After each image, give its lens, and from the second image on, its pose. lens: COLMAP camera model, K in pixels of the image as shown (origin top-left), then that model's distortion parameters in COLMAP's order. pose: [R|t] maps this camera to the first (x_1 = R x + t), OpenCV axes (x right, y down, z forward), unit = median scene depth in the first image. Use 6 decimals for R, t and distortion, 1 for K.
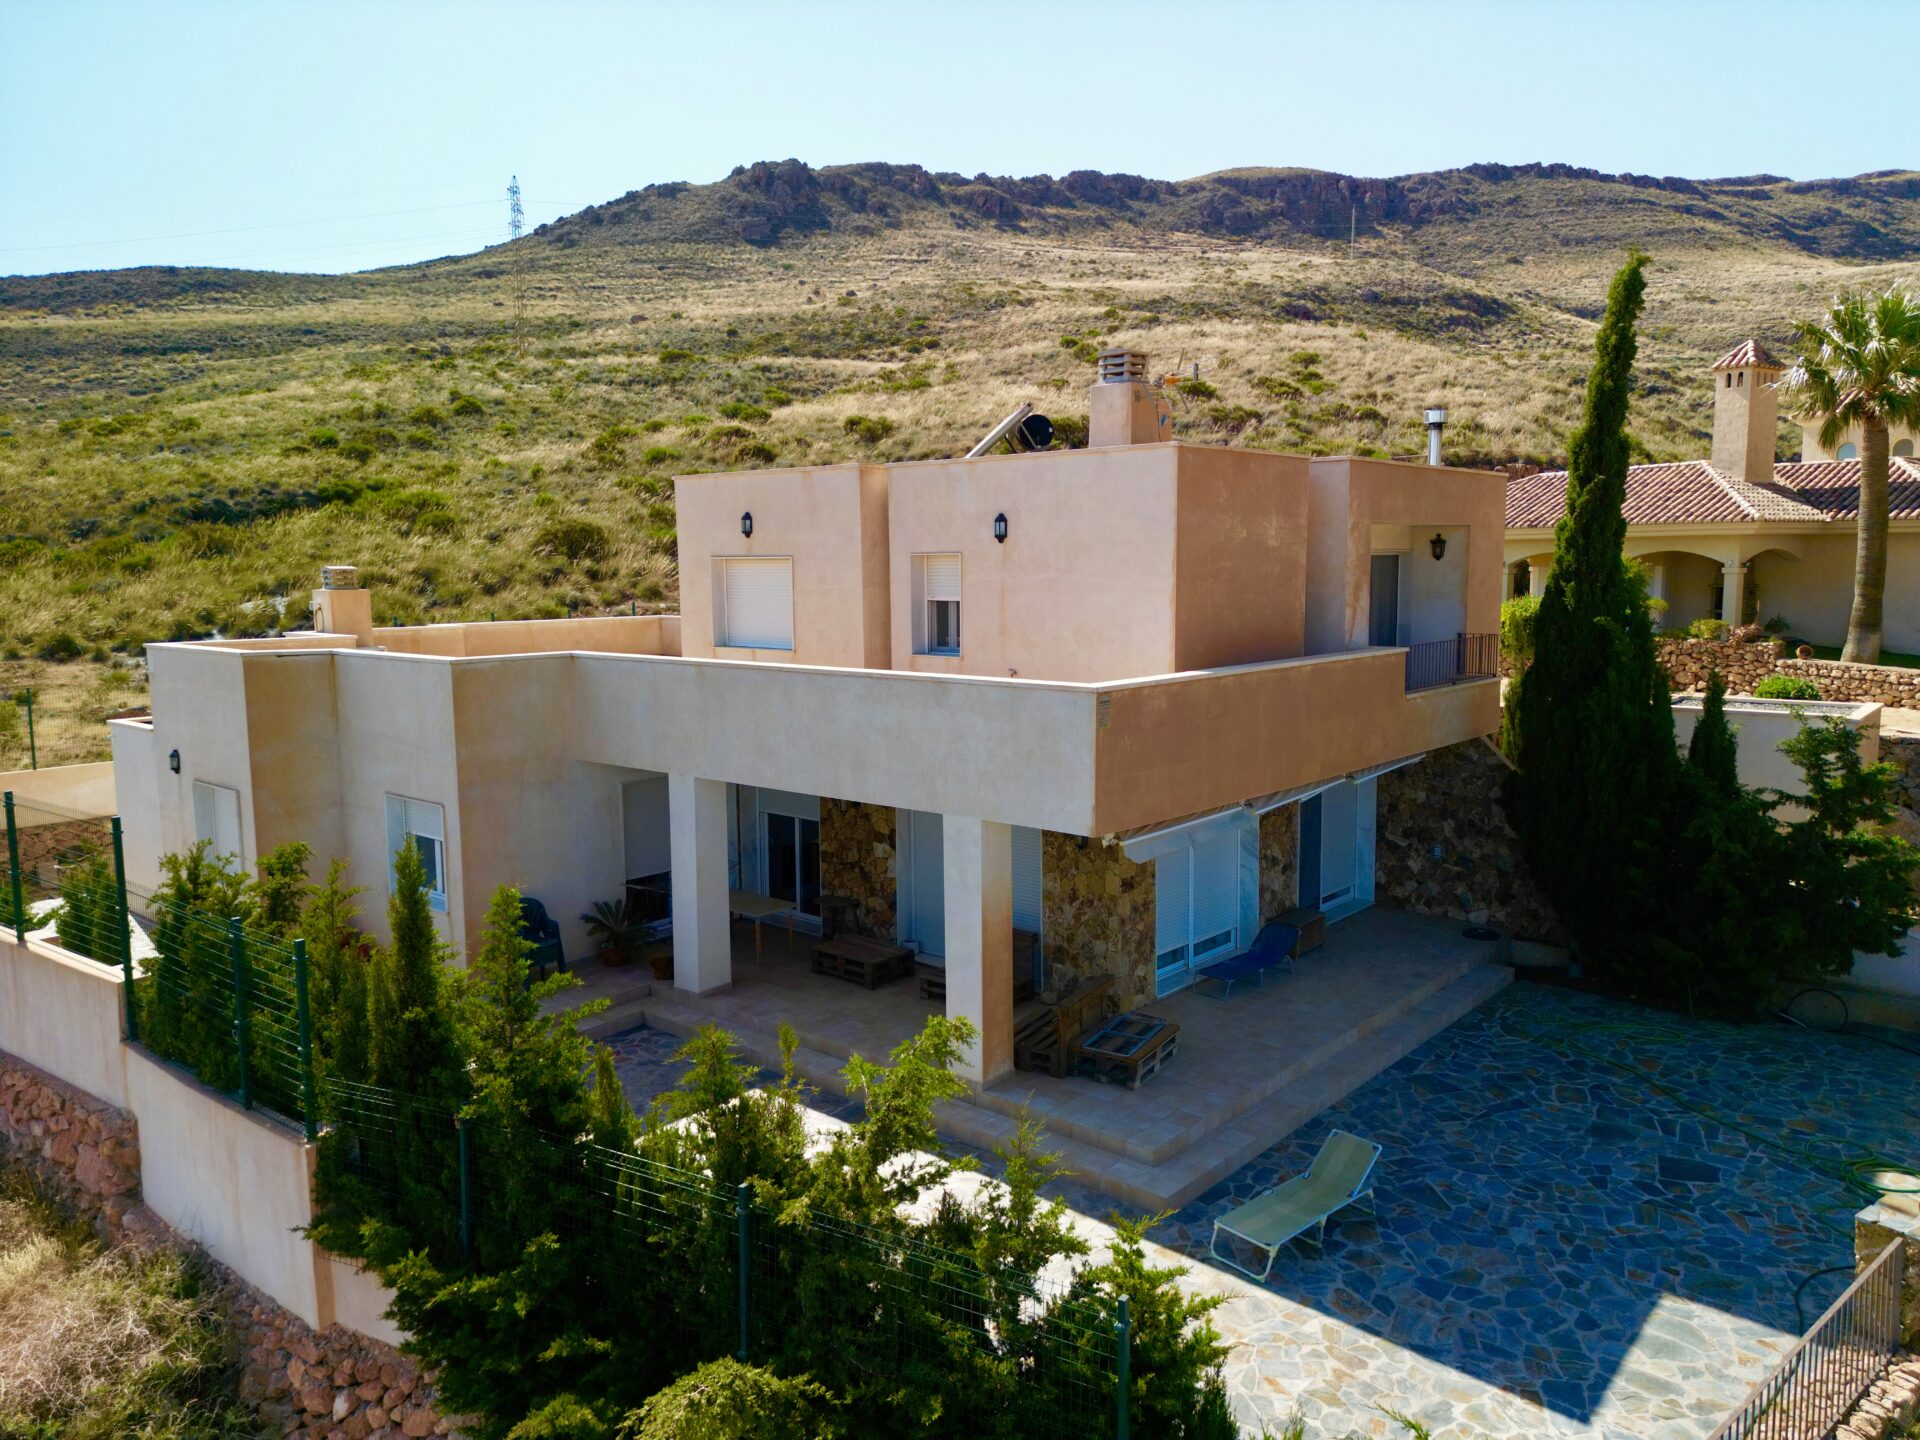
lens RADIAL K [[1349.3, 0, 962.8], [0, 1349.3, 720.8], [0, 0, 1]] dist [0.078230, -0.072193]
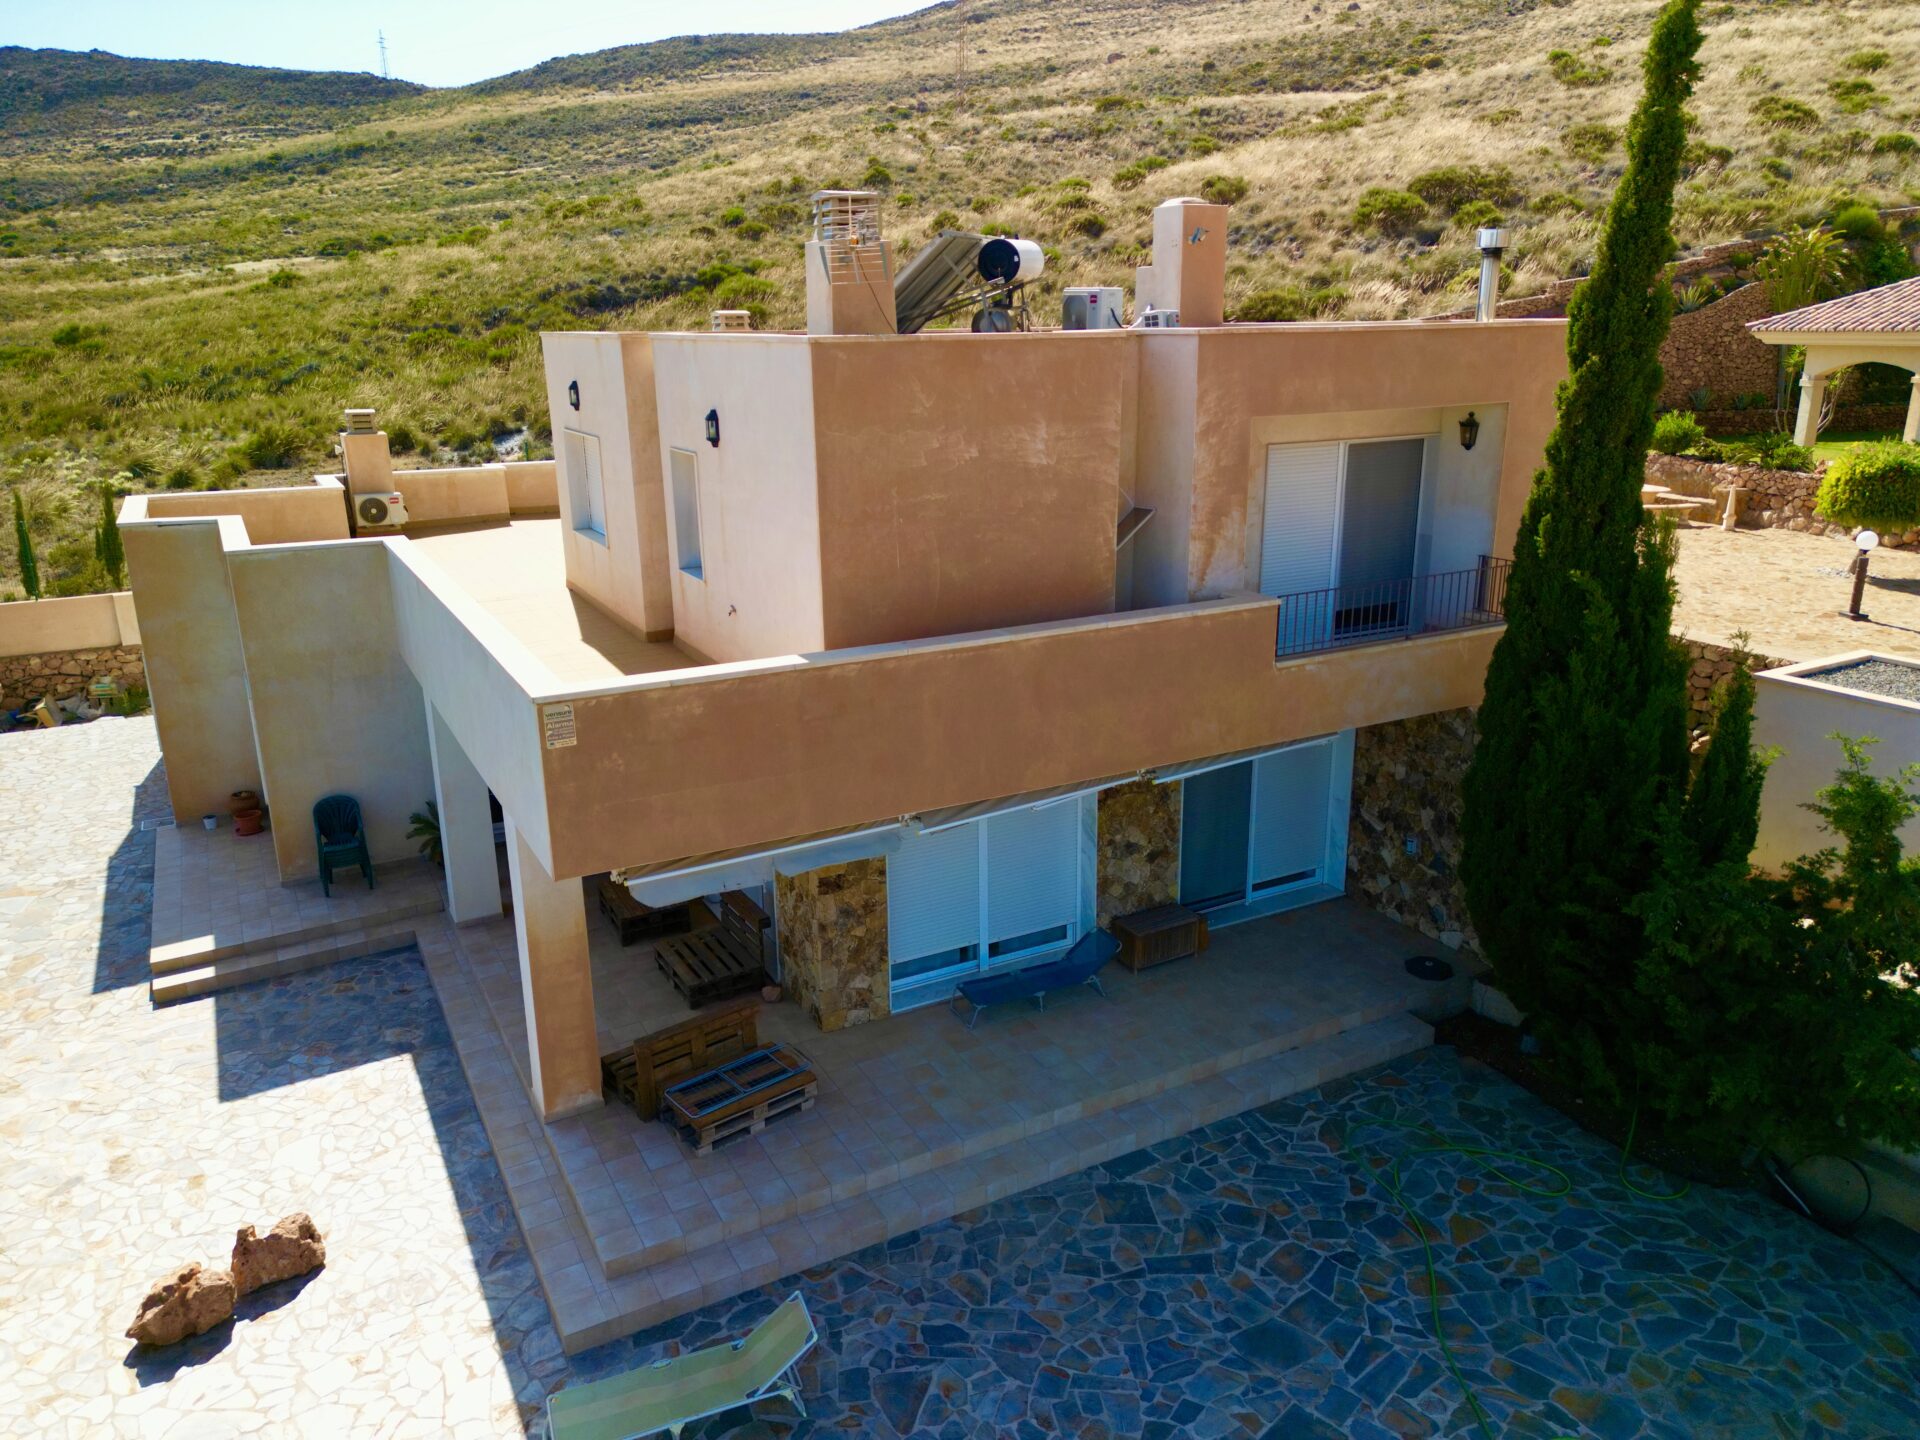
lens RADIAL K [[1345.8, 0, 962.4], [0, 1345.8, 720.5], [0, 0, 1]] dist [0.077165, -0.067560]
pose [[0.937816, 0.096307, -0.333505, 0.085733], [-0.037974, 0.983441, 0.177207, -0.023074], [0.345049, -0.153523, 0.925944, 0.054132]]
